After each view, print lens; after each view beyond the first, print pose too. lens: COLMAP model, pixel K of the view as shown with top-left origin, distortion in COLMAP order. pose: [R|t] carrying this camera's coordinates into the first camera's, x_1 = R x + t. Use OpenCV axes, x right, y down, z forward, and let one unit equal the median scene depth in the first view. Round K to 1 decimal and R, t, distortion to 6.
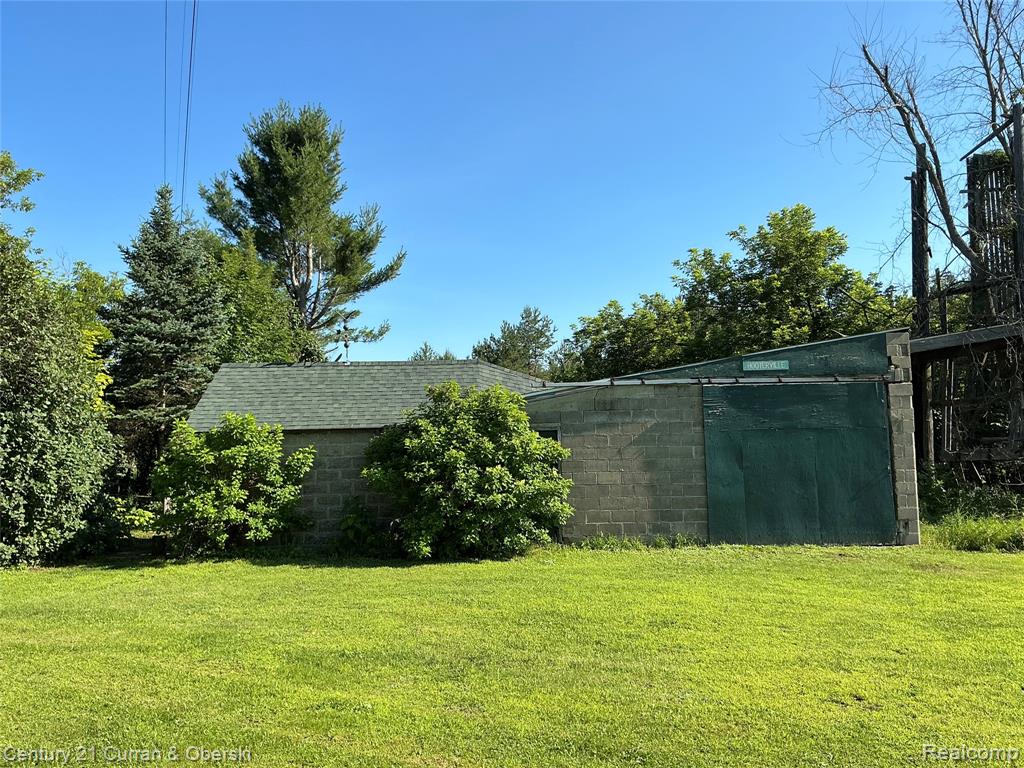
lens RADIAL K [[855.9, 0, 512.0], [0, 855.9, 384.0], [0, 0, 1]] dist [0.105131, -0.218194]
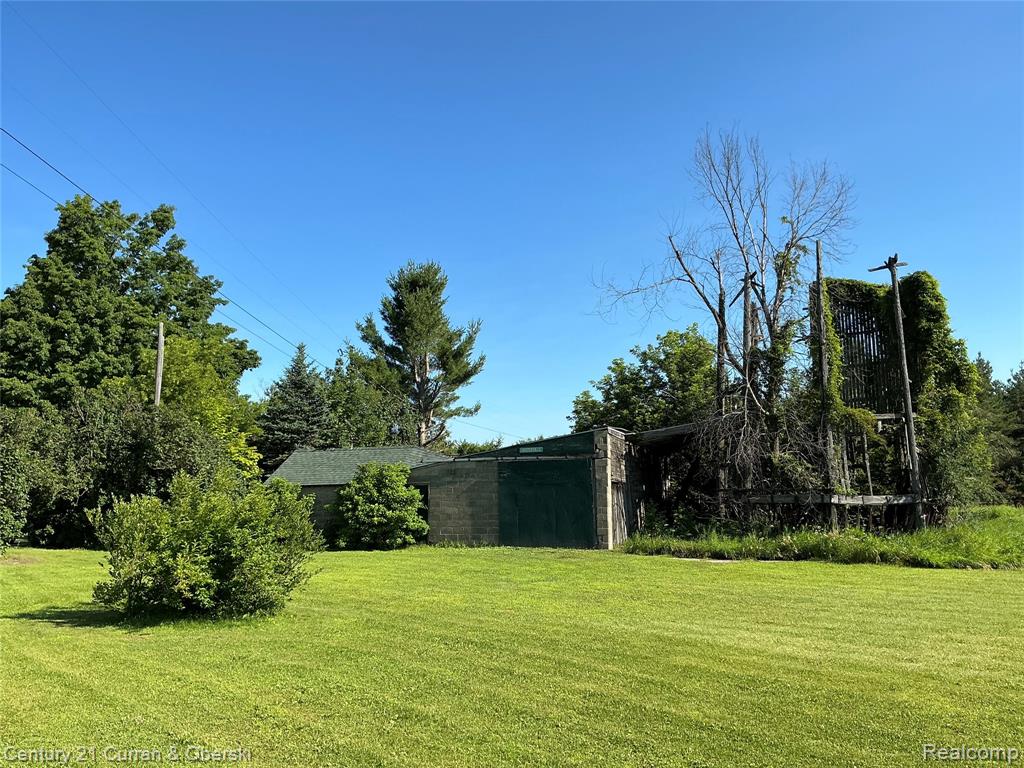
lens RADIAL K [[855.9, 0, 512.0], [0, 855.9, 384.0], [0, 0, 1]] dist [0.105131, -0.218194]
pose [[0.937735, -0.039184, -0.345134, 0.905165], [0.024947, 0.998648, -0.045599, -0.080518], [0.346454, 0.034150, 0.937445, -0.746821]]
